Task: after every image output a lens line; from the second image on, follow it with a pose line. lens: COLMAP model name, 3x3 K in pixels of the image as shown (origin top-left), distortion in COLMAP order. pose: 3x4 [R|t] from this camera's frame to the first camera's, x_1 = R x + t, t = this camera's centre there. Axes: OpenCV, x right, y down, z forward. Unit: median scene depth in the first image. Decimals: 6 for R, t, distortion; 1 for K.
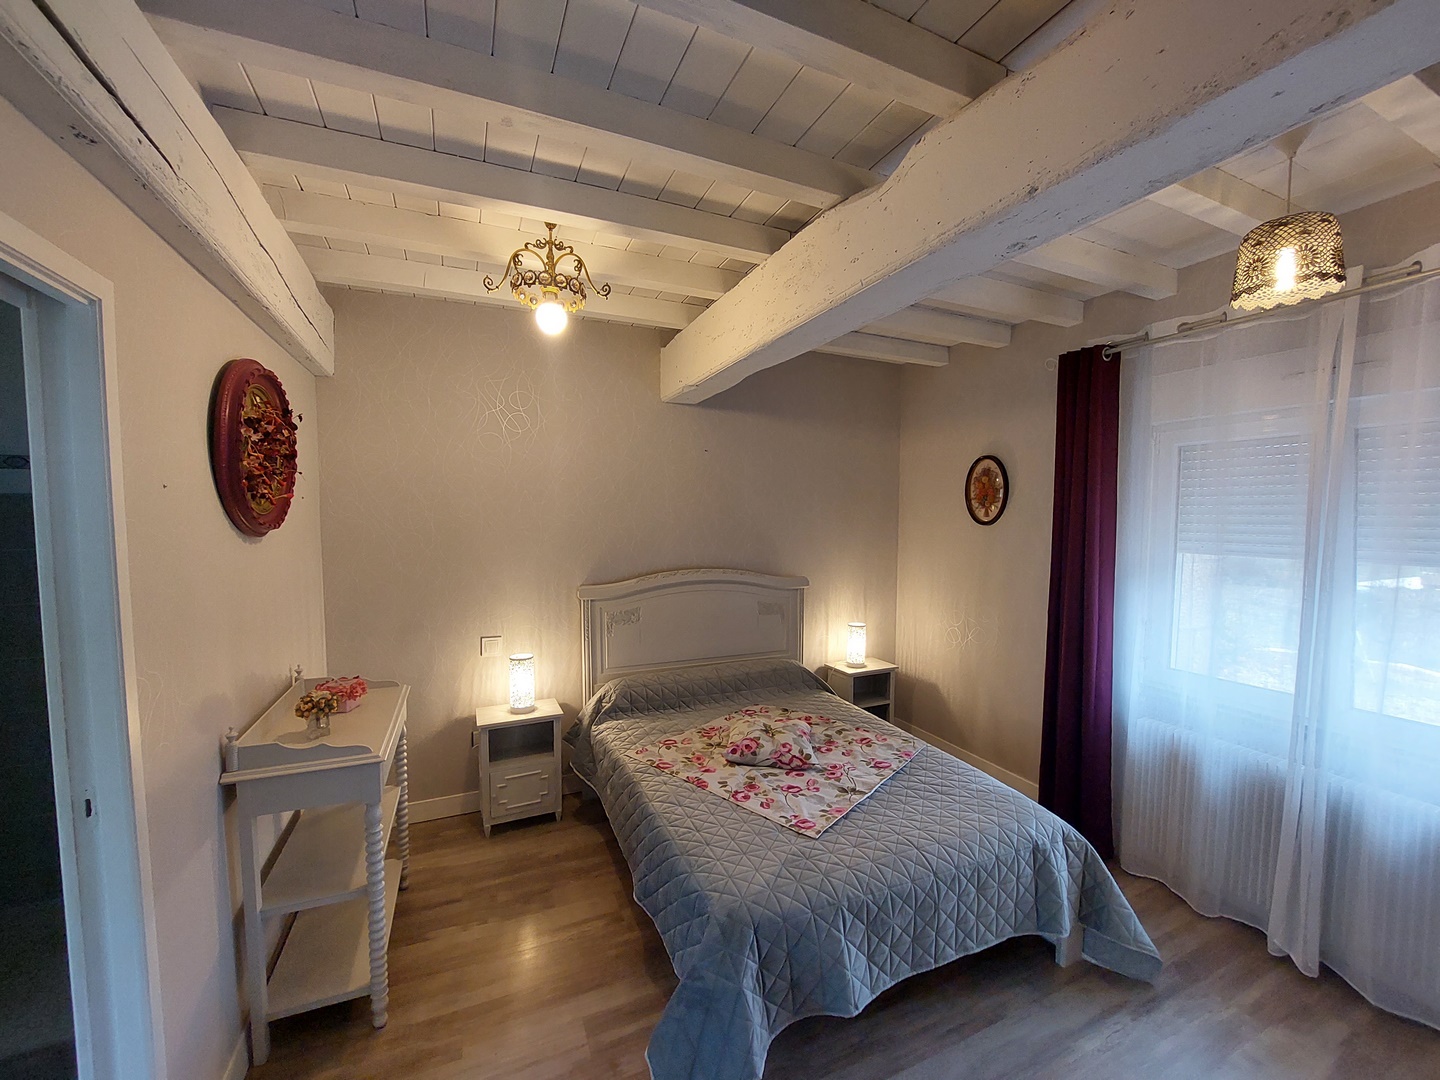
lens RADIAL K [[575.8, 0, 732.7], [0, 575.8, 548.3], [0, 0, 1]] dist [-0.004193, -0.000433]
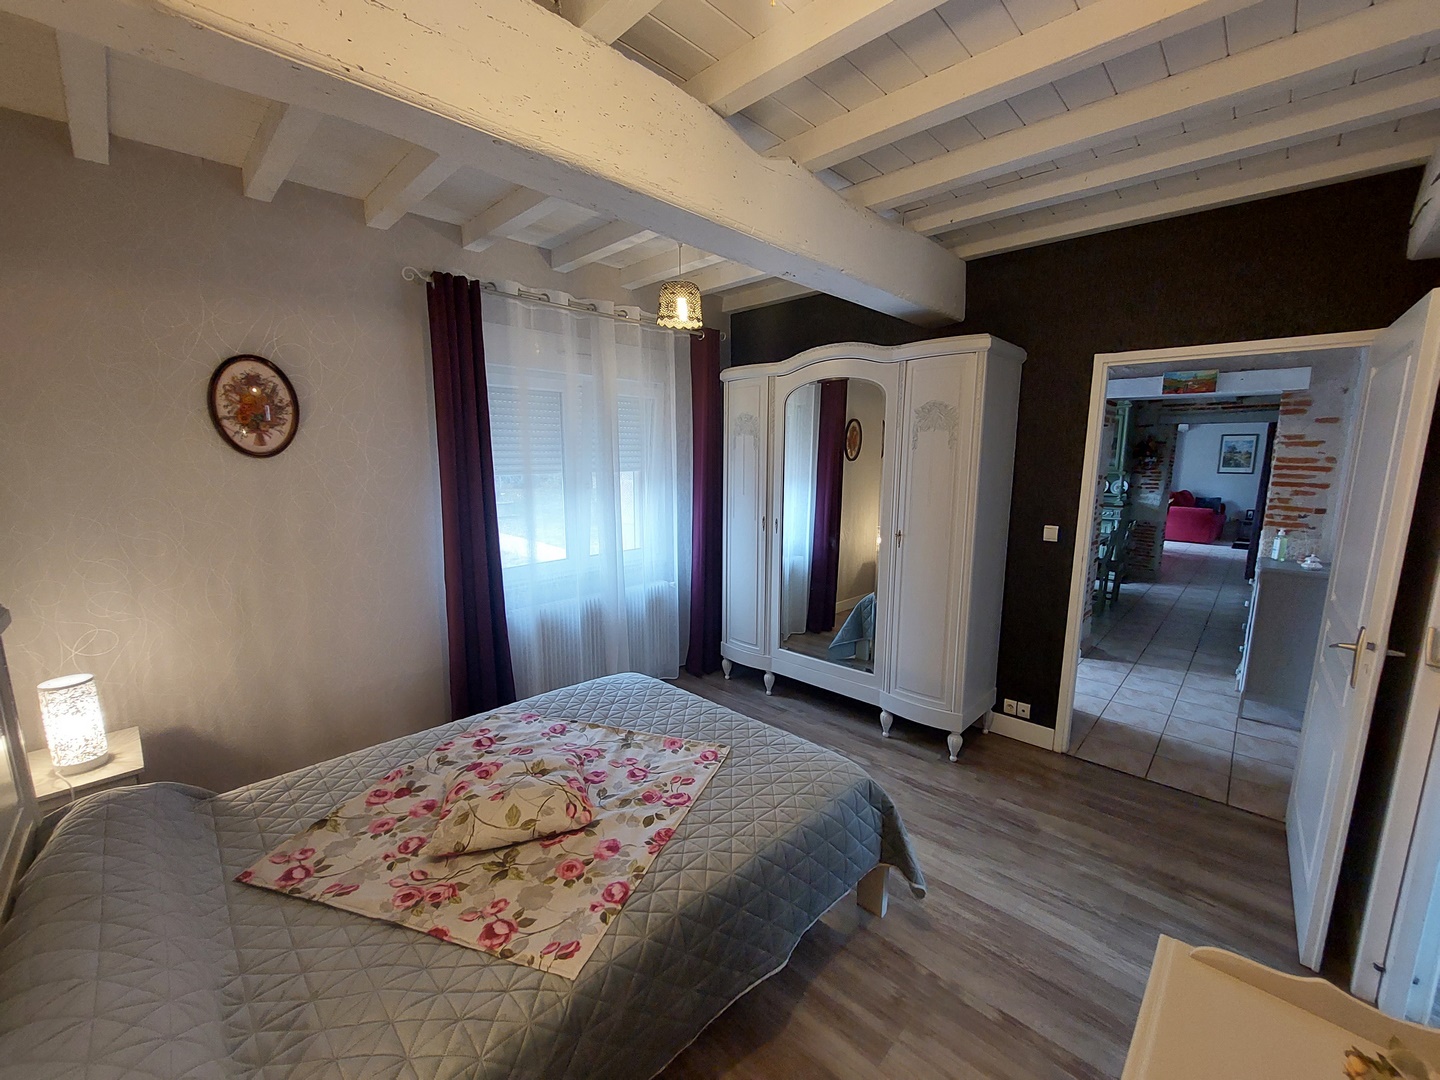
lens RADIAL K [[575.8, 0, 734.5], [0, 575.8, 549.2], [0, 0, 1]] dist [-0.004193, -0.000433]
pose [[-0.380839, -0.150399, 0.912328, -0.561436], [0.050565, 0.981819, 0.182962, -0.038911], [-0.923258, 0.115811, -0.366310, 0.965840]]
